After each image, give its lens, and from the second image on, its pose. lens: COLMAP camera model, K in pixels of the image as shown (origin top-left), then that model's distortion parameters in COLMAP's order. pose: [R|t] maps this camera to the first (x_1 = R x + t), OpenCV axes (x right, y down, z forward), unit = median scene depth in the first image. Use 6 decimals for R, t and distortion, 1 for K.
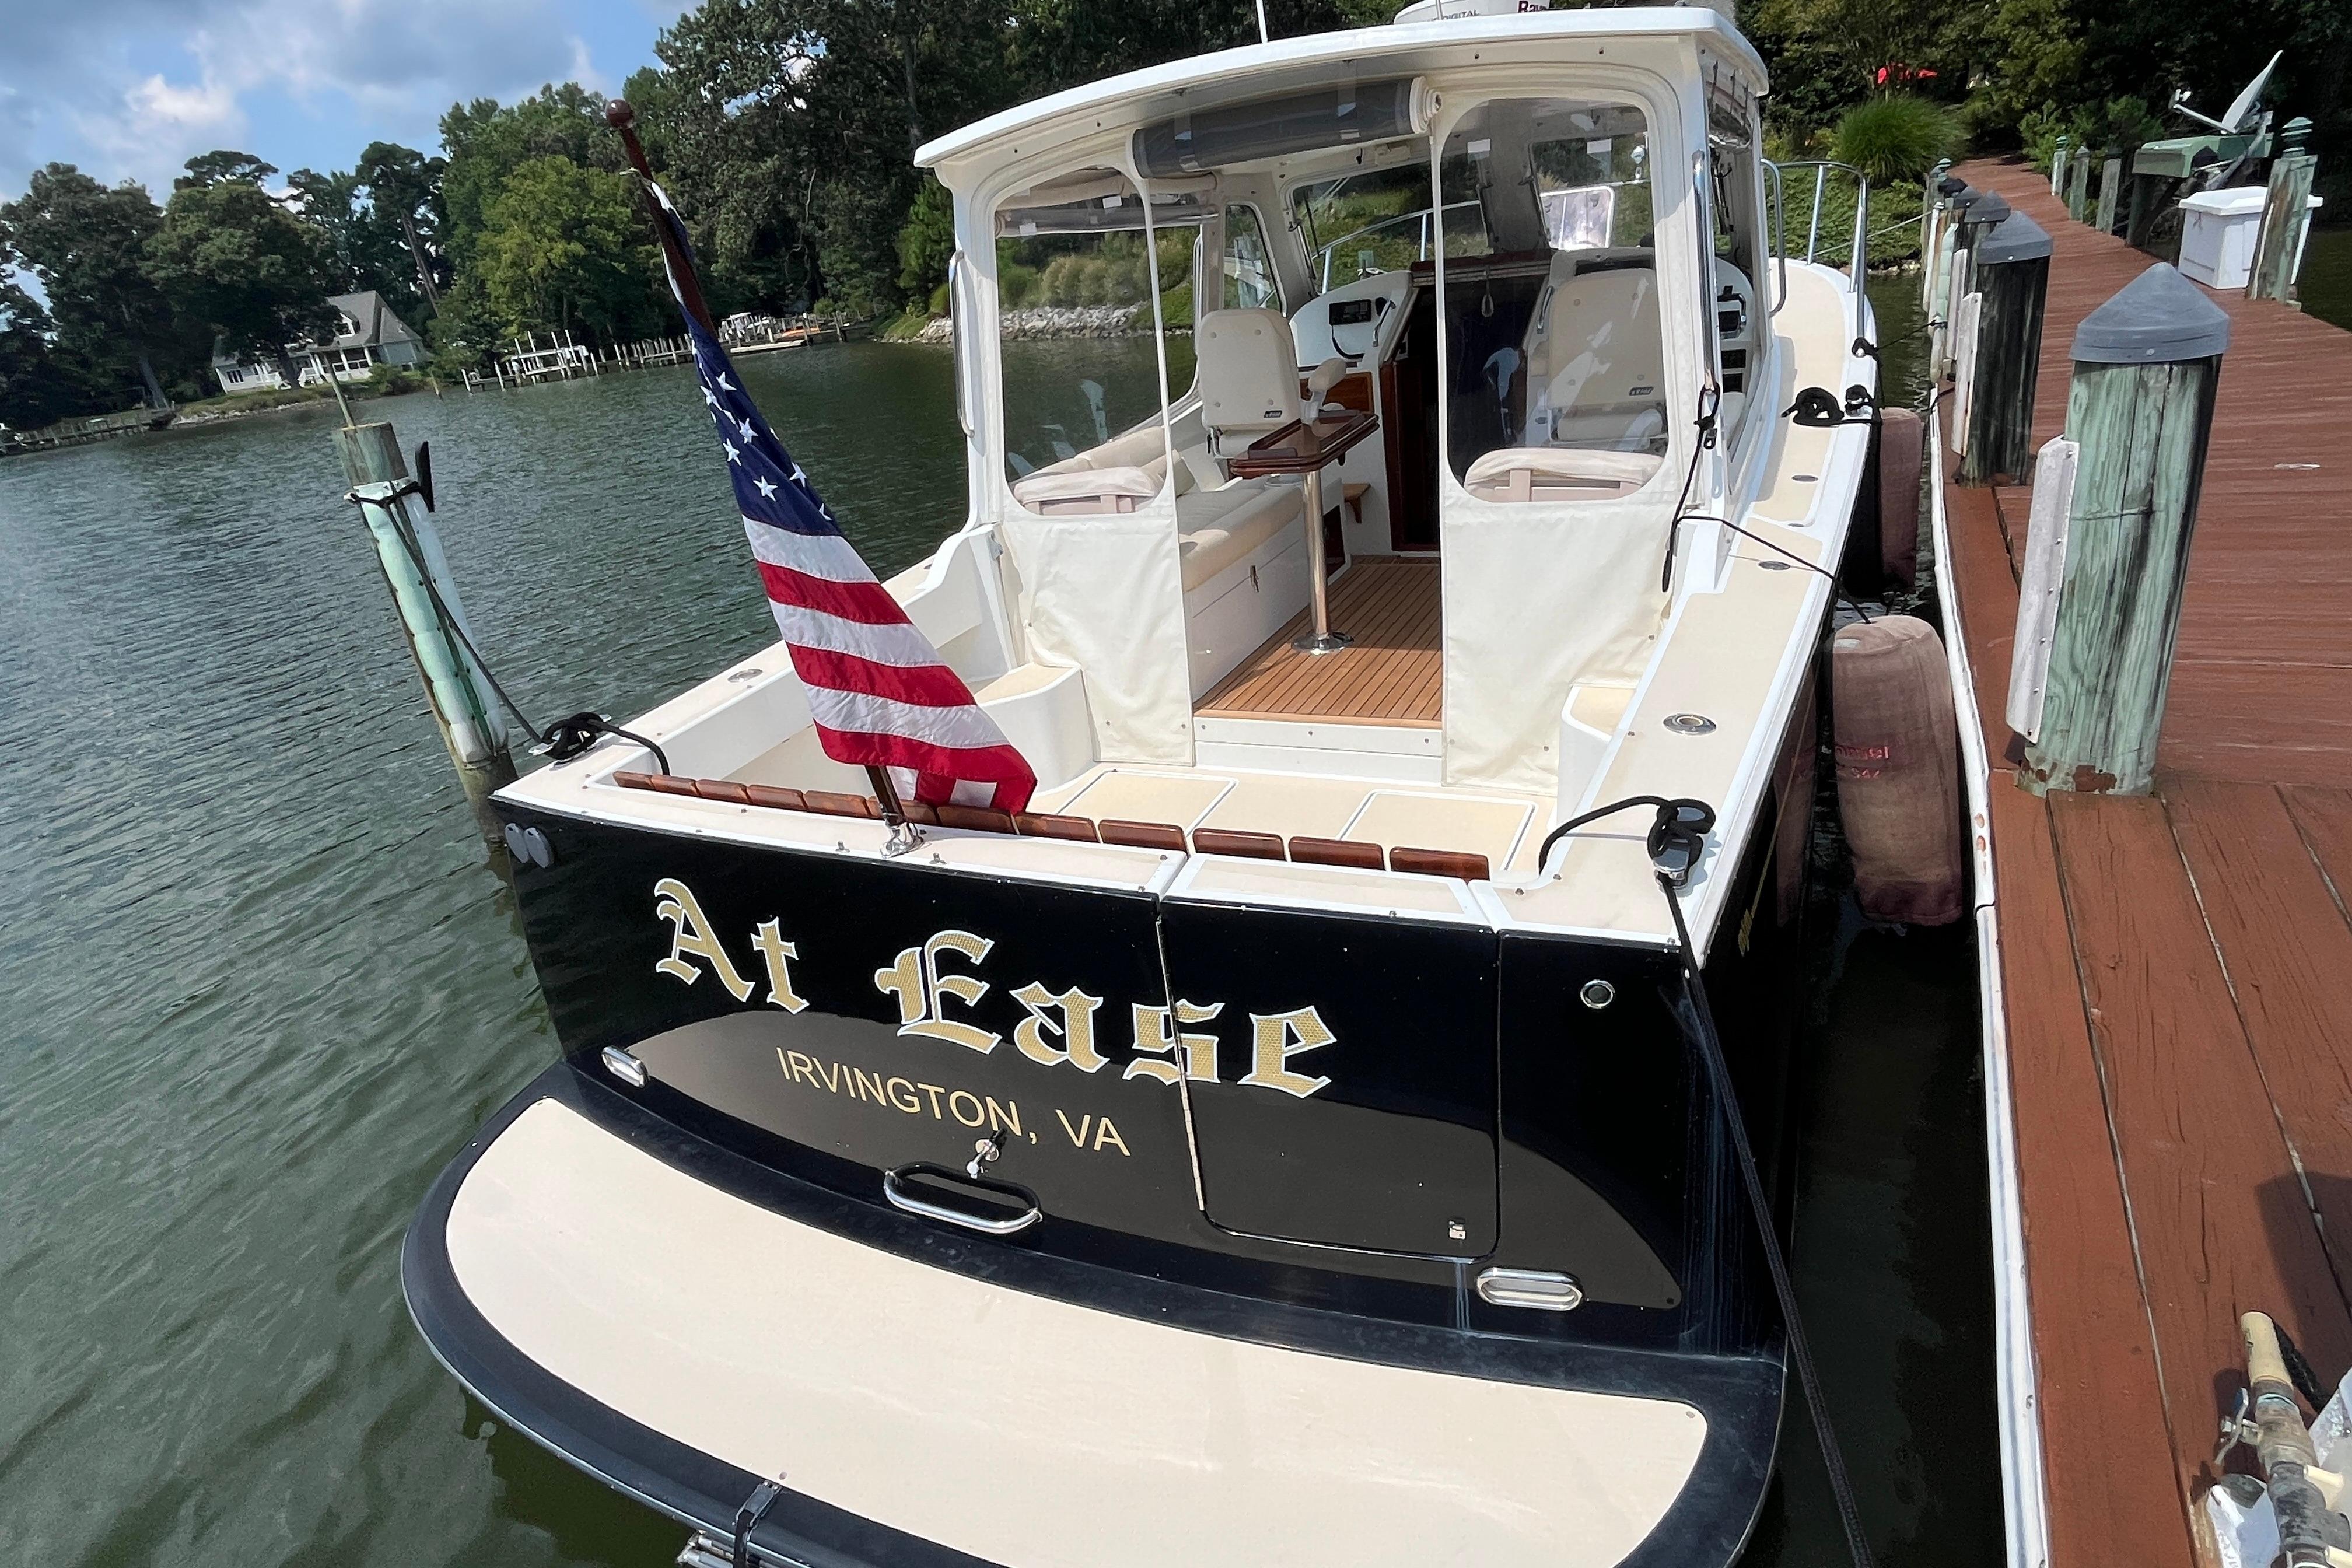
lens RADIAL K [[1398.2, 0, 1176.0], [0, 1398.2, 784.0], [0, 0, 1]] dist [0.002465, -0.000306]
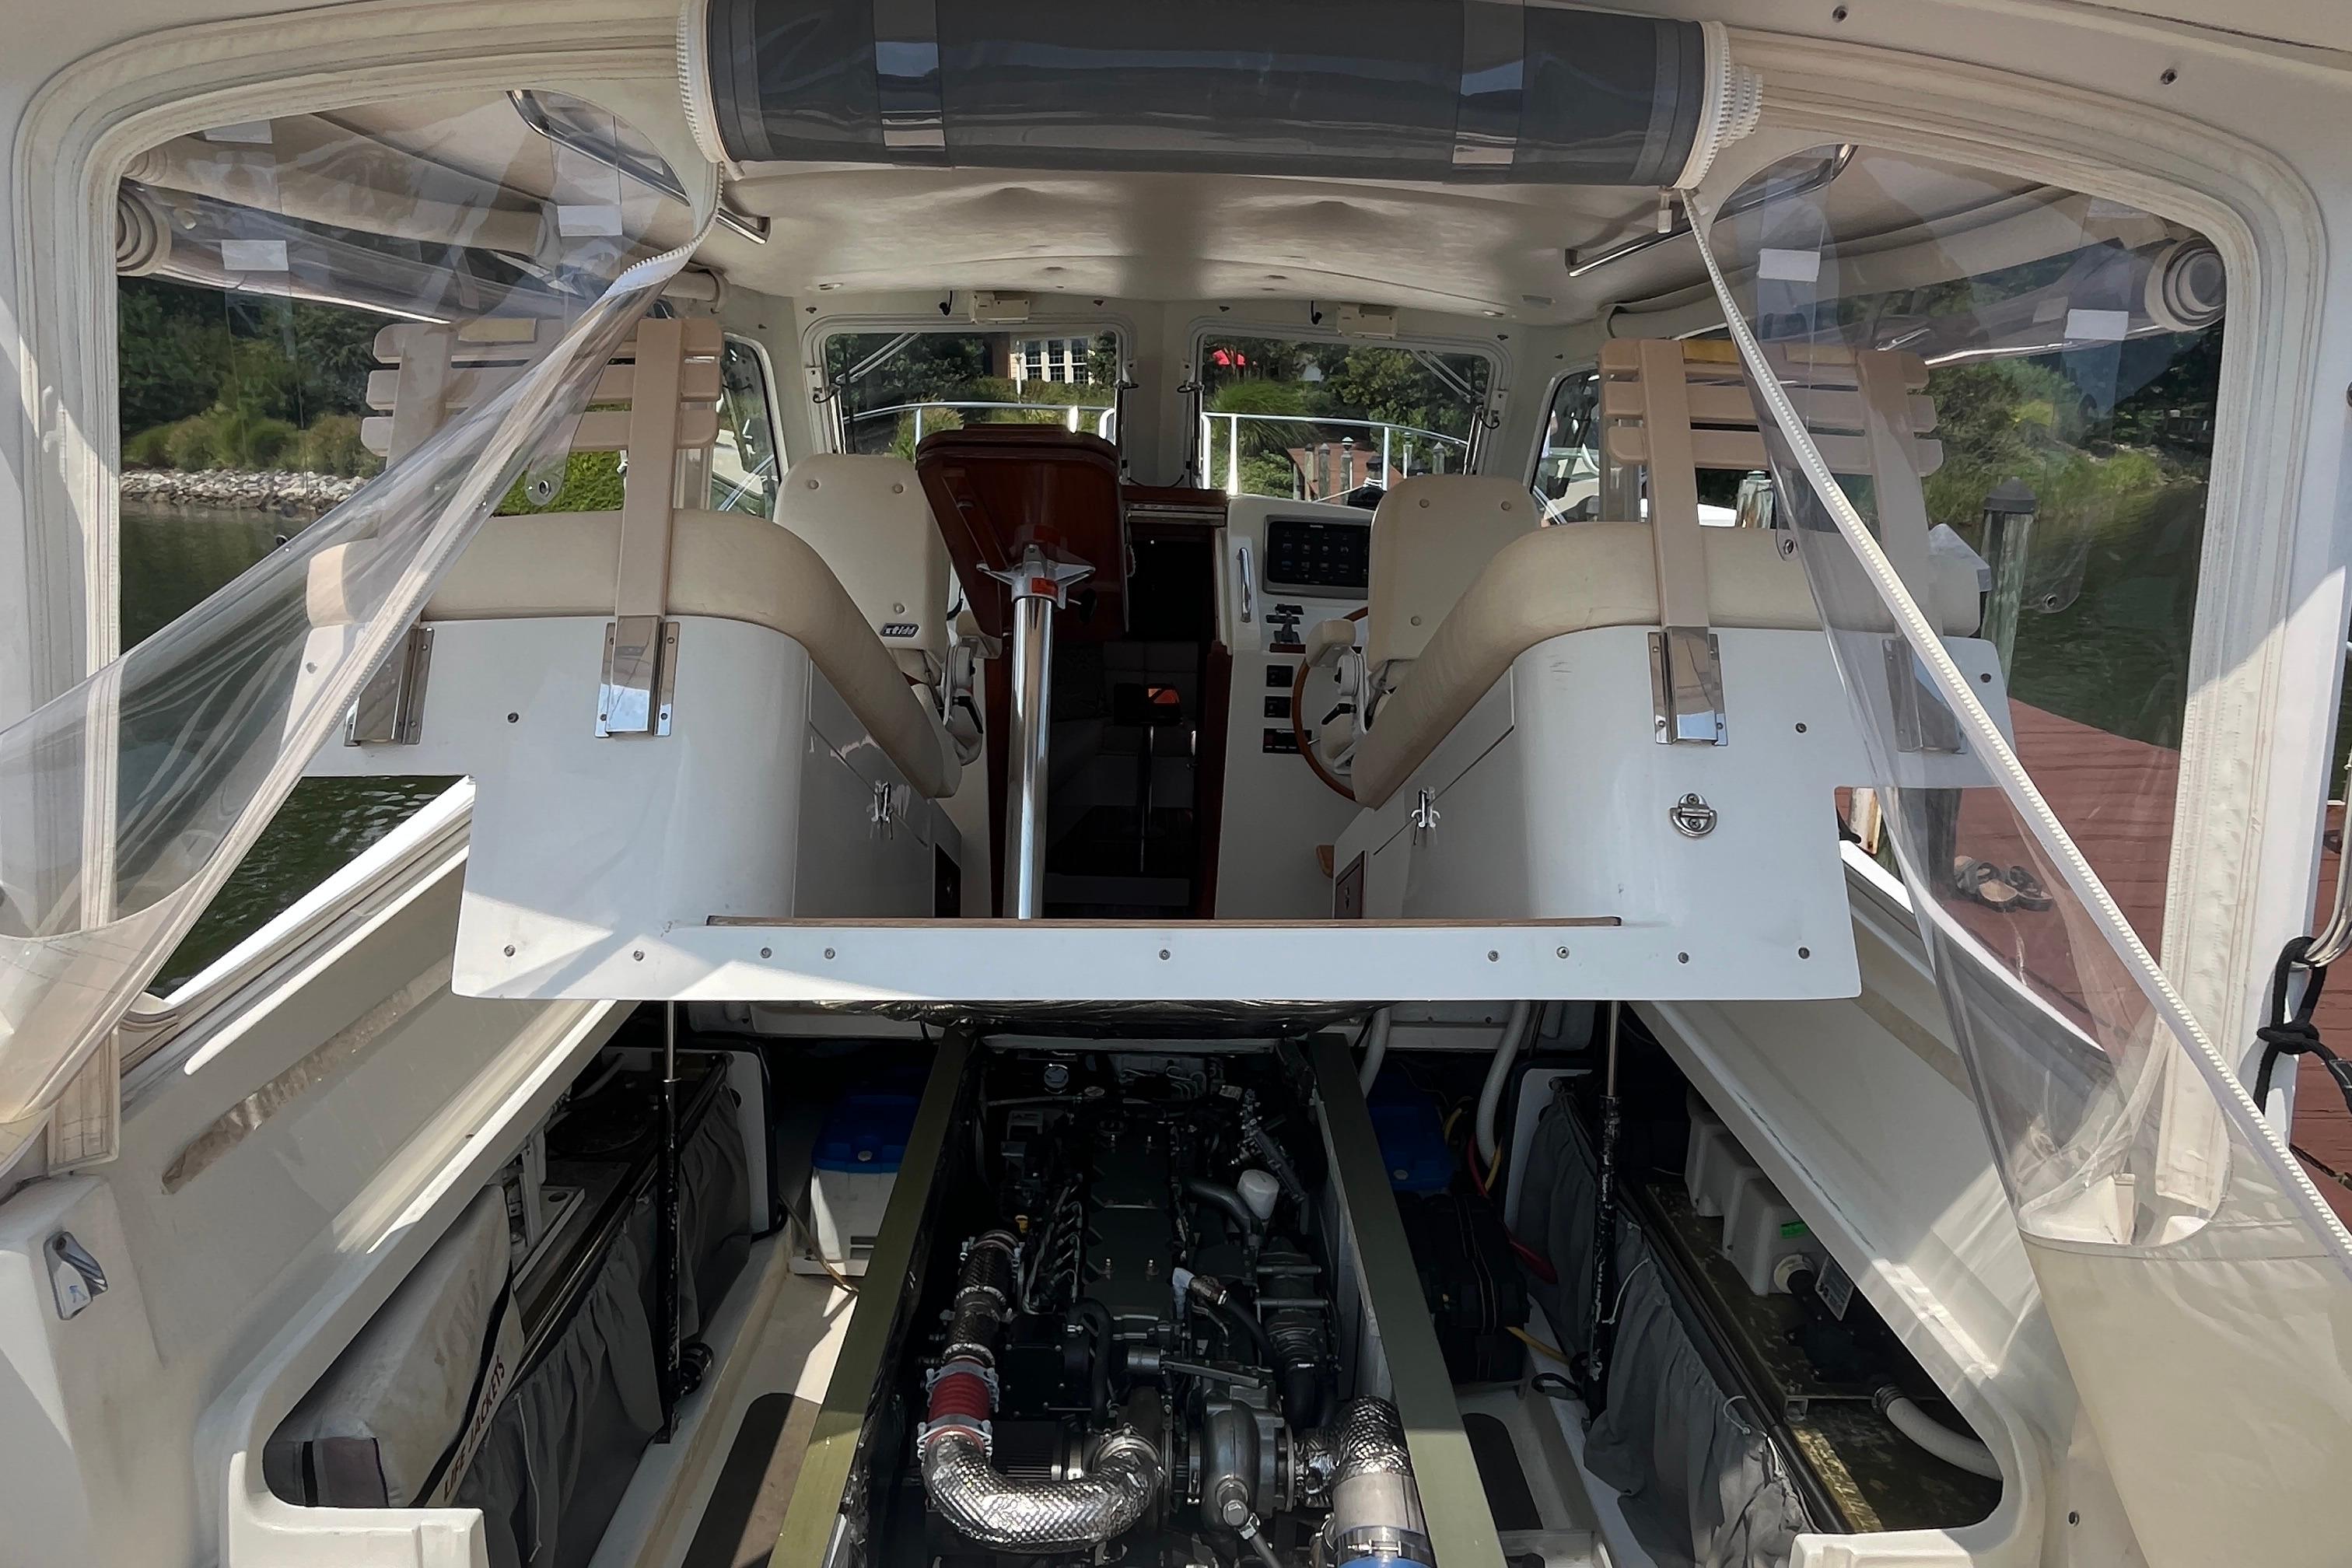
lens RADIAL K [[1345.1, 0, 1182.4], [0, 1345.1, 767.5], [0, 0, 1]] dist [-0.079311, 0.058479]
pose [[0.876609, 0.026940, 0.480449, -0.058785], [0.038082, 0.991416, -0.125073, -0.225223], [-0.479695, 0.127936, 0.868058, 0.615073]]
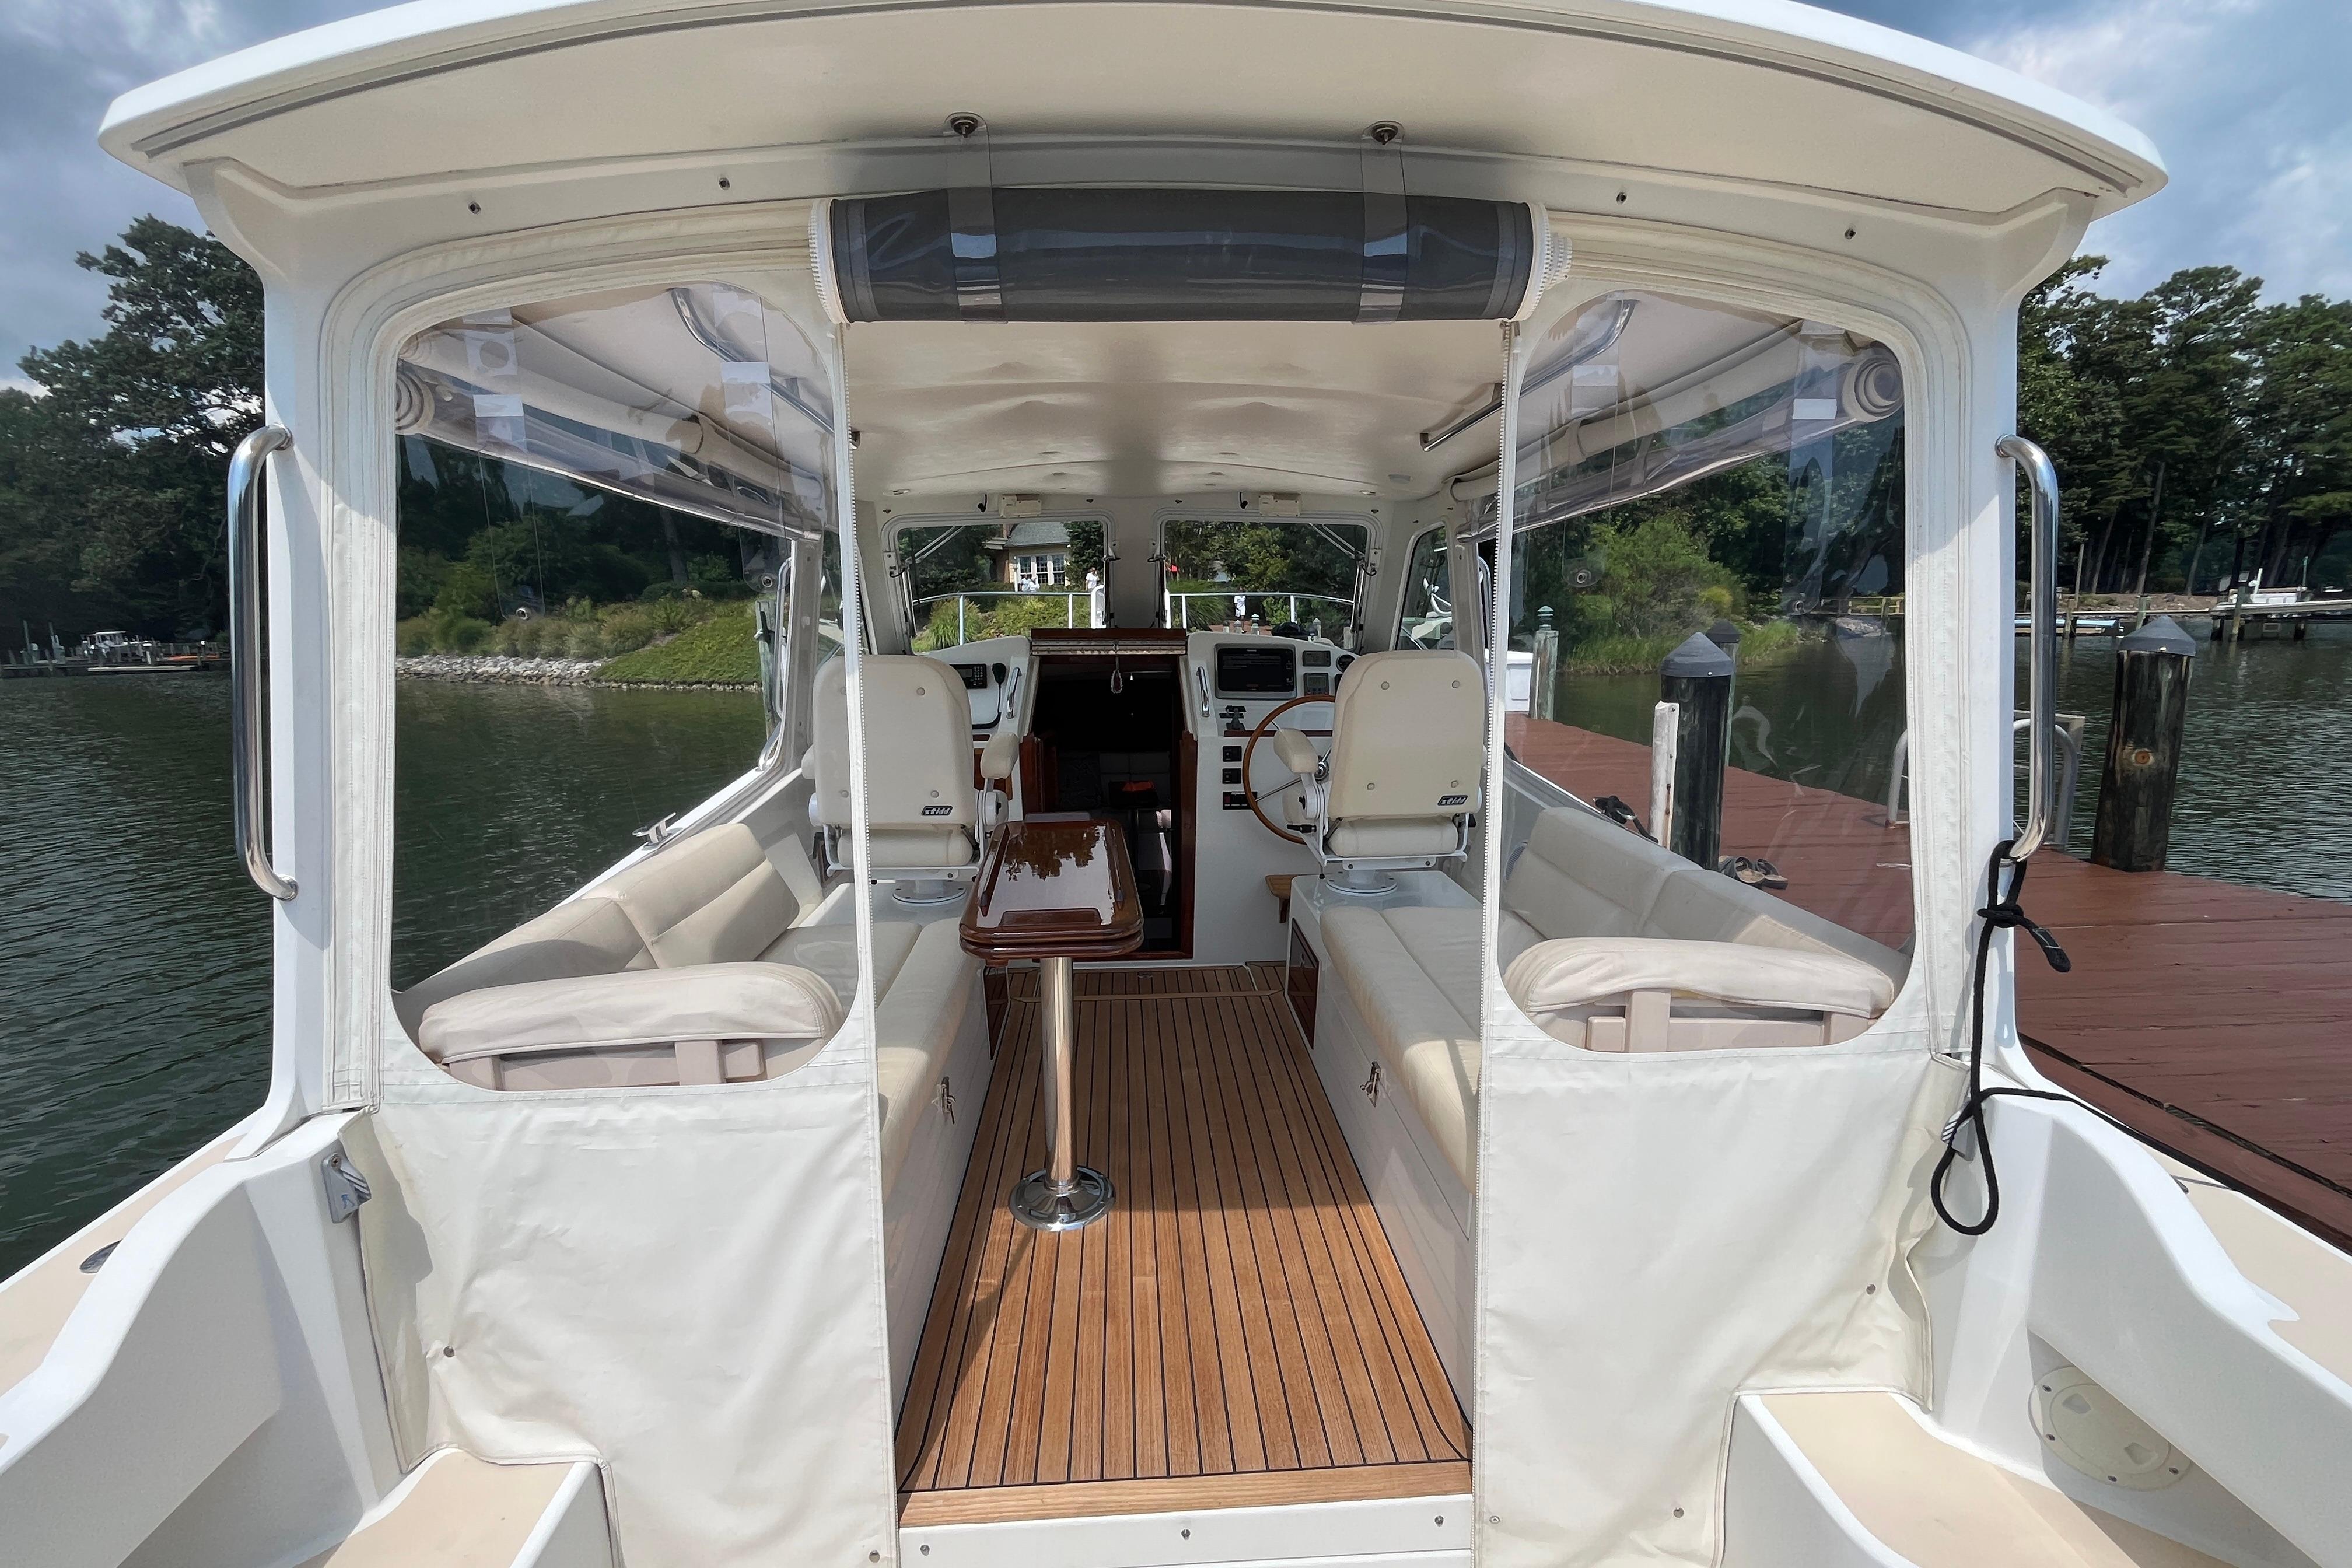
lens RADIAL K [[966.6, 0, 1176.0], [0, 966.6, 784.0], [0, 0, 1]] dist [0.003904, -0.000059]
pose [[0.864822, 0.025413, 0.501435, -0.067252], [0.090894, 0.974292, -0.206141, -0.195198], [-0.493782, 0.223852, 0.840279, 0.625782]]
